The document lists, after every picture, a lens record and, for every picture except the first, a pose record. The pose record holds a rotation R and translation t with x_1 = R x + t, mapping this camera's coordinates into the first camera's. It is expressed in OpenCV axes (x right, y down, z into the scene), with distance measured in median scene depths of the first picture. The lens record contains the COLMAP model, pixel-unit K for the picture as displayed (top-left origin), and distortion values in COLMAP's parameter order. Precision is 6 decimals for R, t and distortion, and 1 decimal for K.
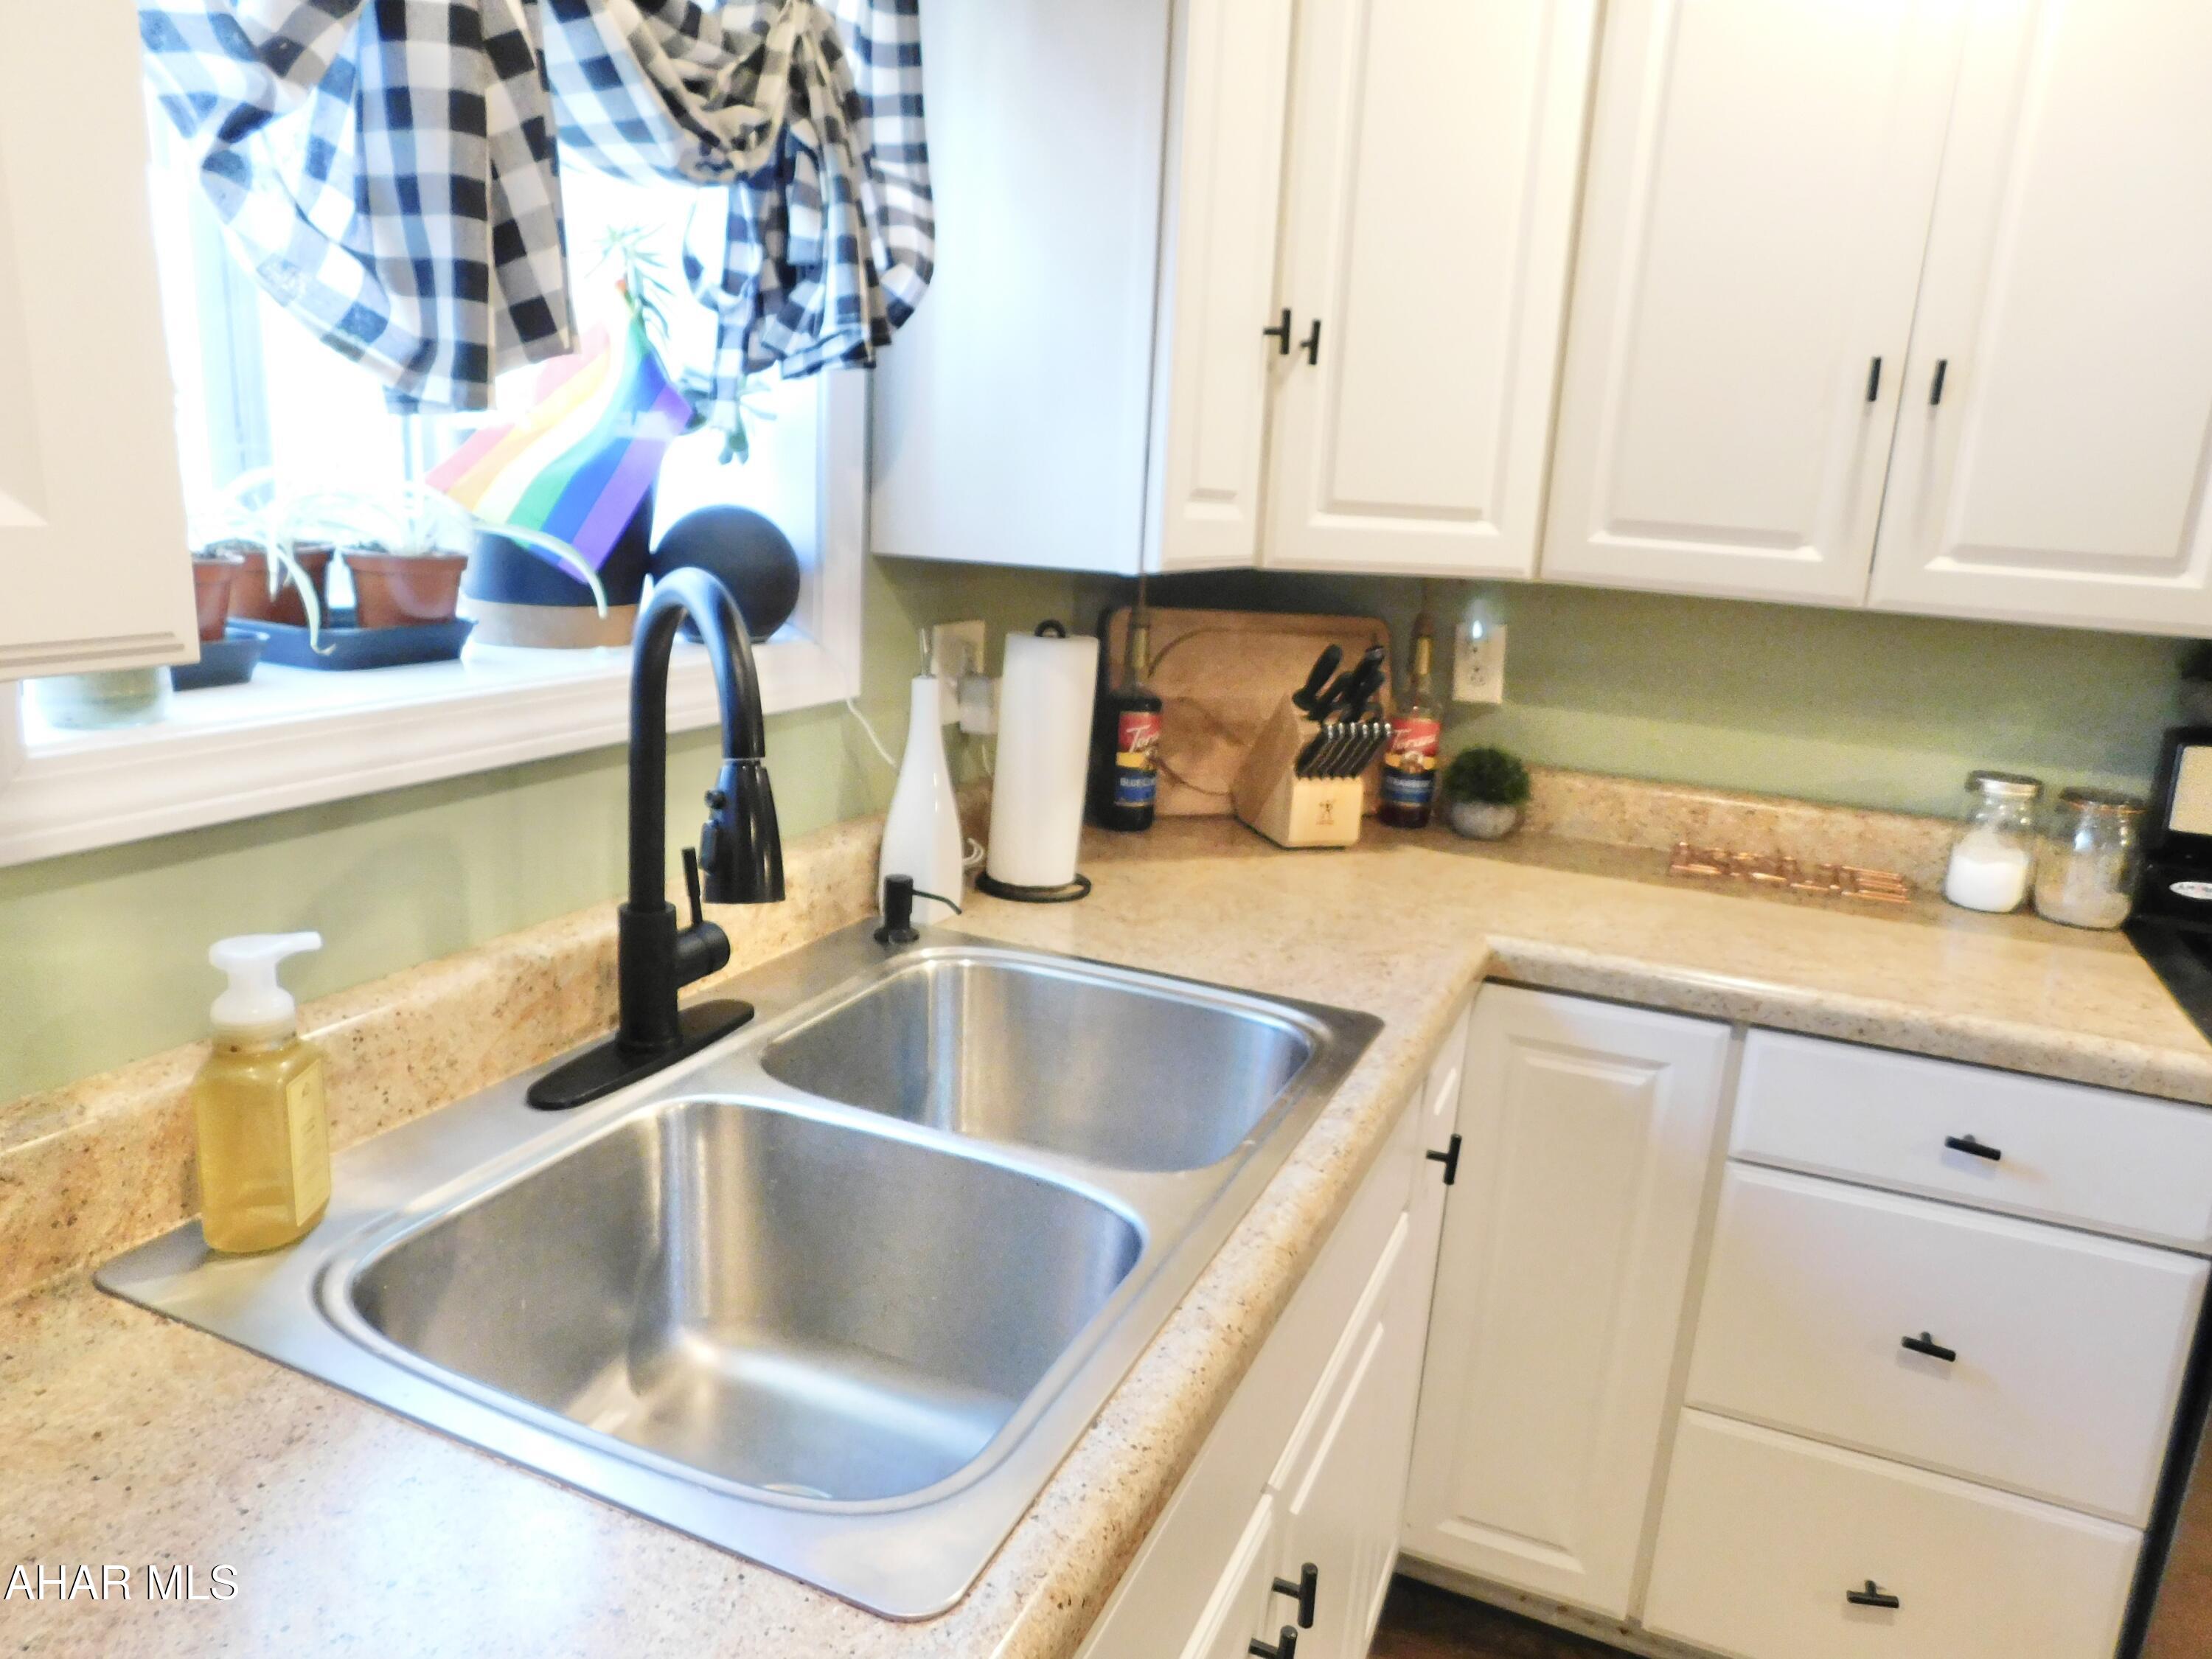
lens RADIAL K [[1452.0, 0, 1110.0], [0, 1452.0, 833.1], [0, 0, 1]] dist [-0.074466, 0.065509]
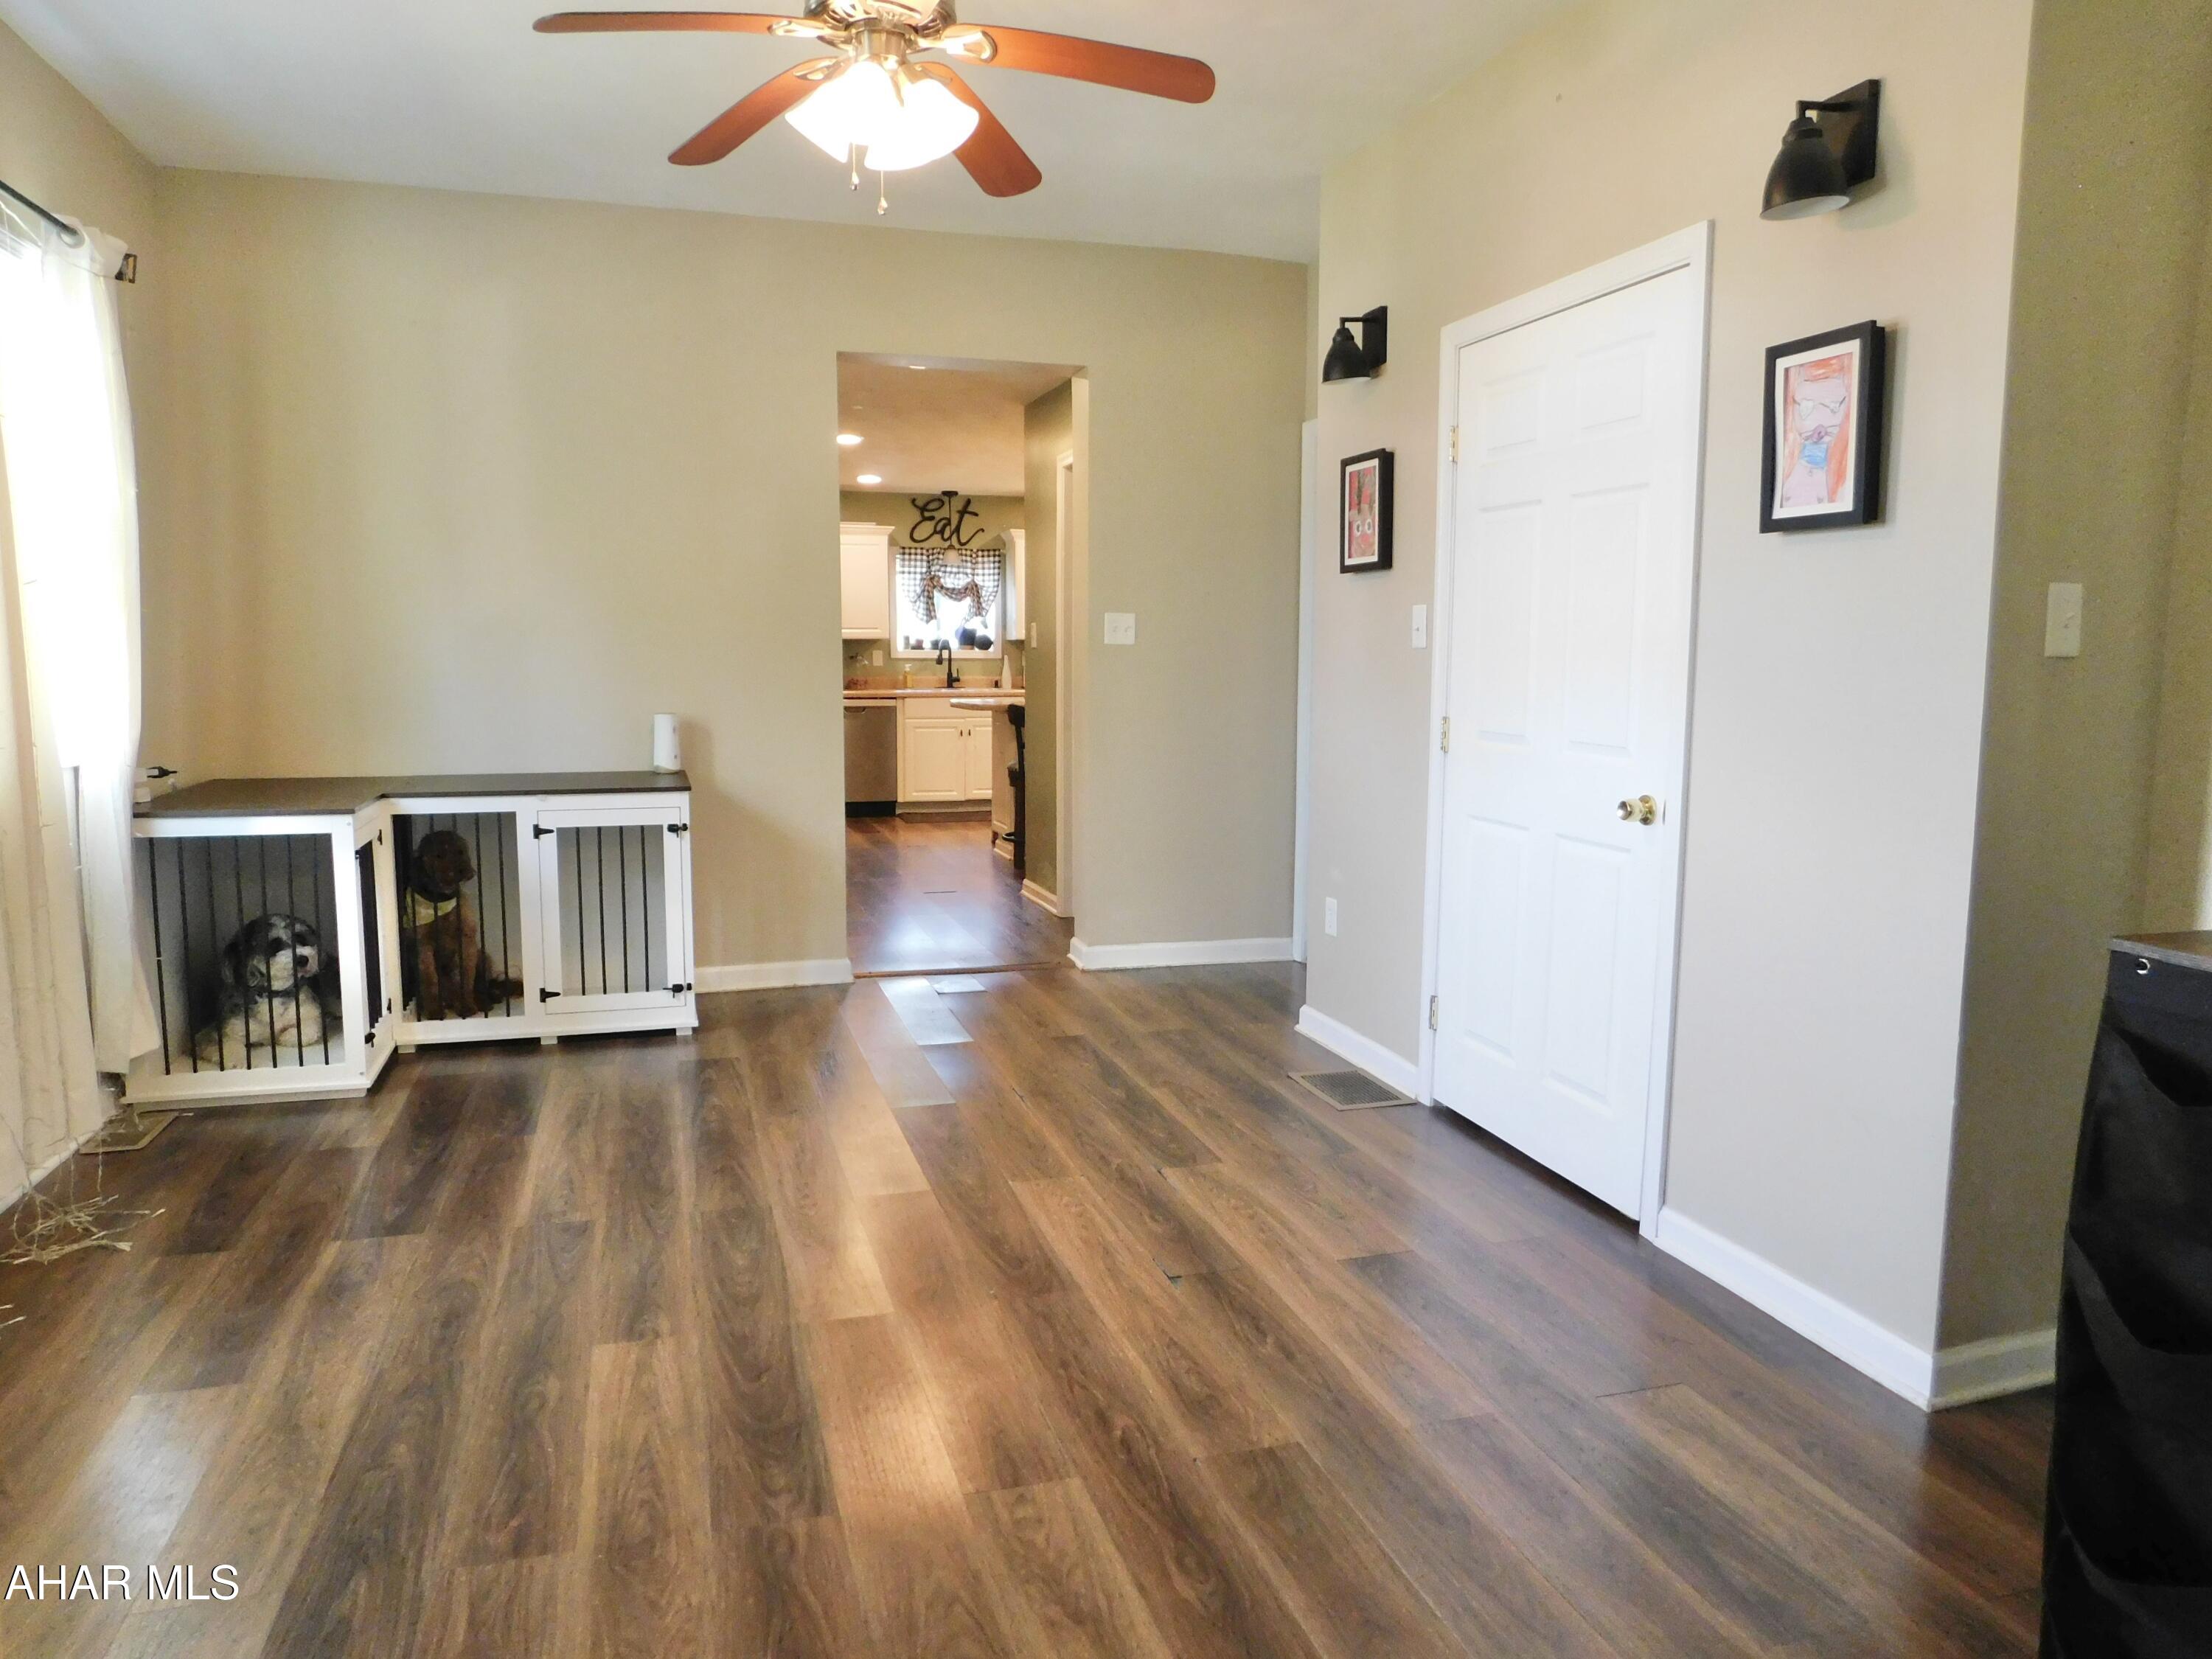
lens RADIAL K [[1452.0, 0, 1110.0], [0, 1452.0, 833.1], [0, 0, 1]] dist [-0.074466, 0.065509]
pose [[0.653023, 0.038925, -0.756337, 5.468740], [-0.144577, 0.986719, -0.074047, 1.178374], [0.743410, 0.157704, 0.649978, -3.078685]]
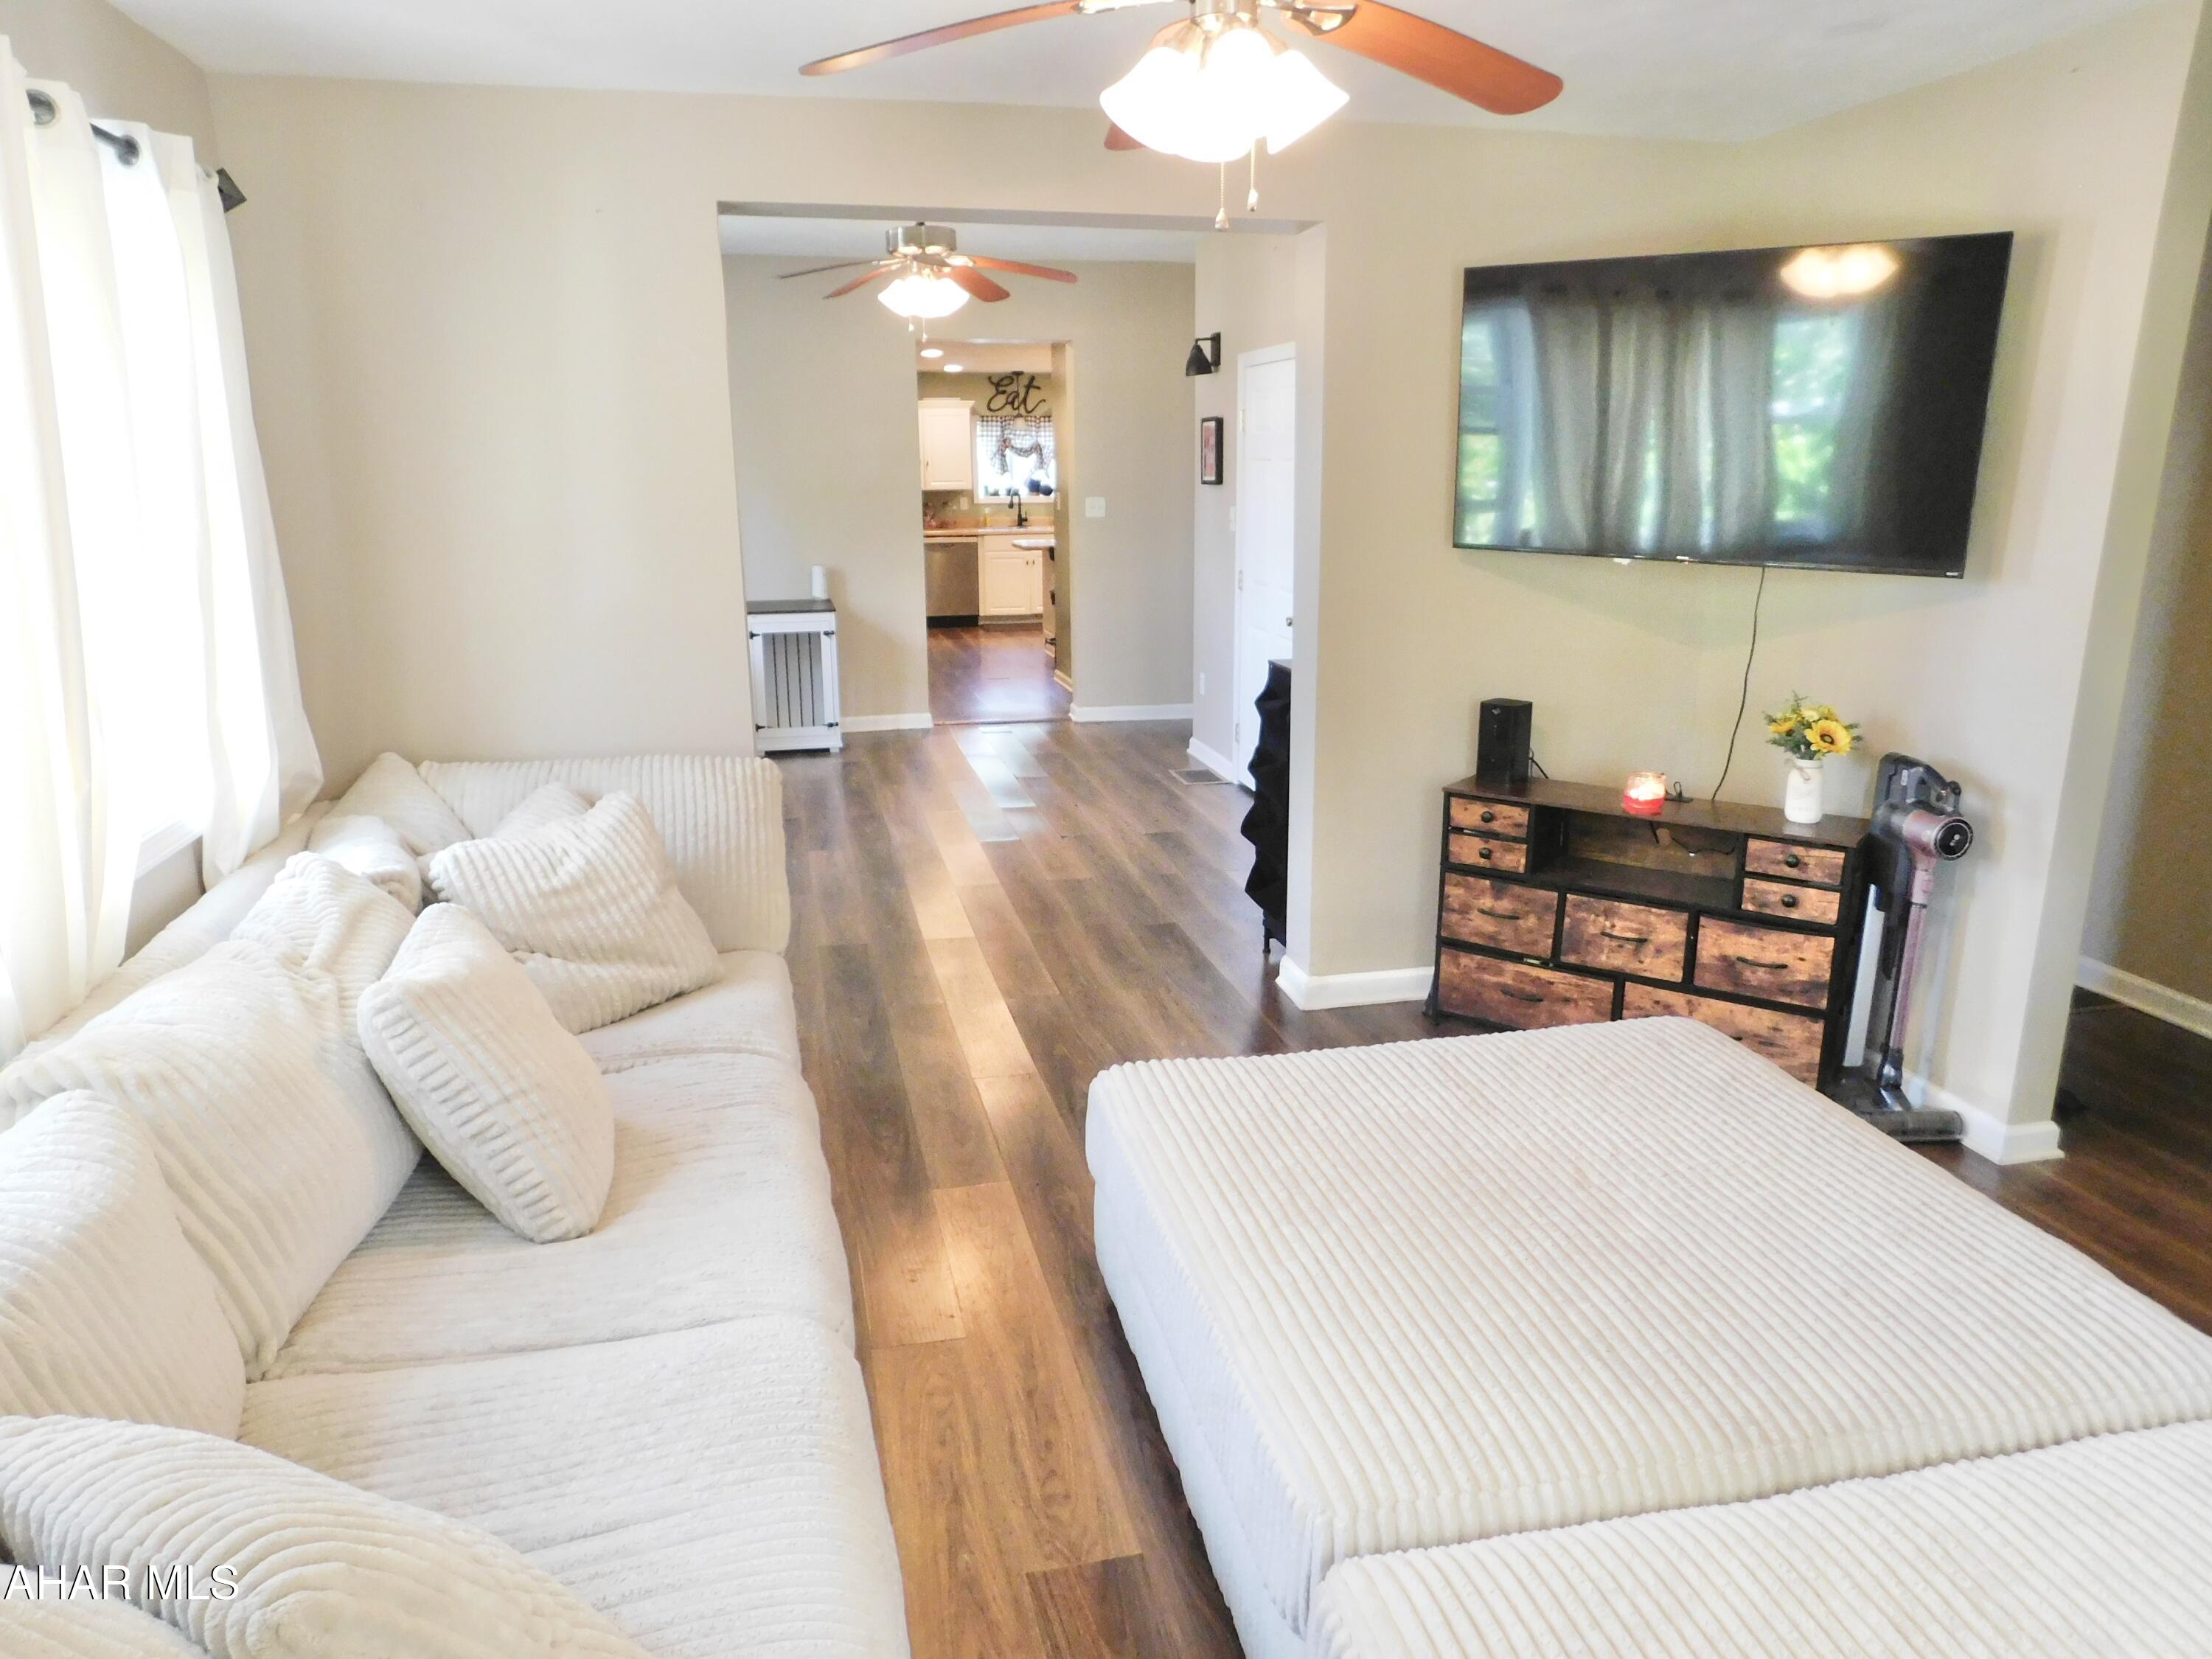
lens RADIAL K [[1452.0, 0, 1110.0], [0, 1452.0, 833.1], [0, 0, 1]] dist [-0.074466, 0.065509]
pose [[0.590784, 0.141619, -0.794304, 7.346513], [-0.148942, 0.986698, 0.065142, 1.289057], [0.792963, 0.079821, 0.604018, -4.030888]]
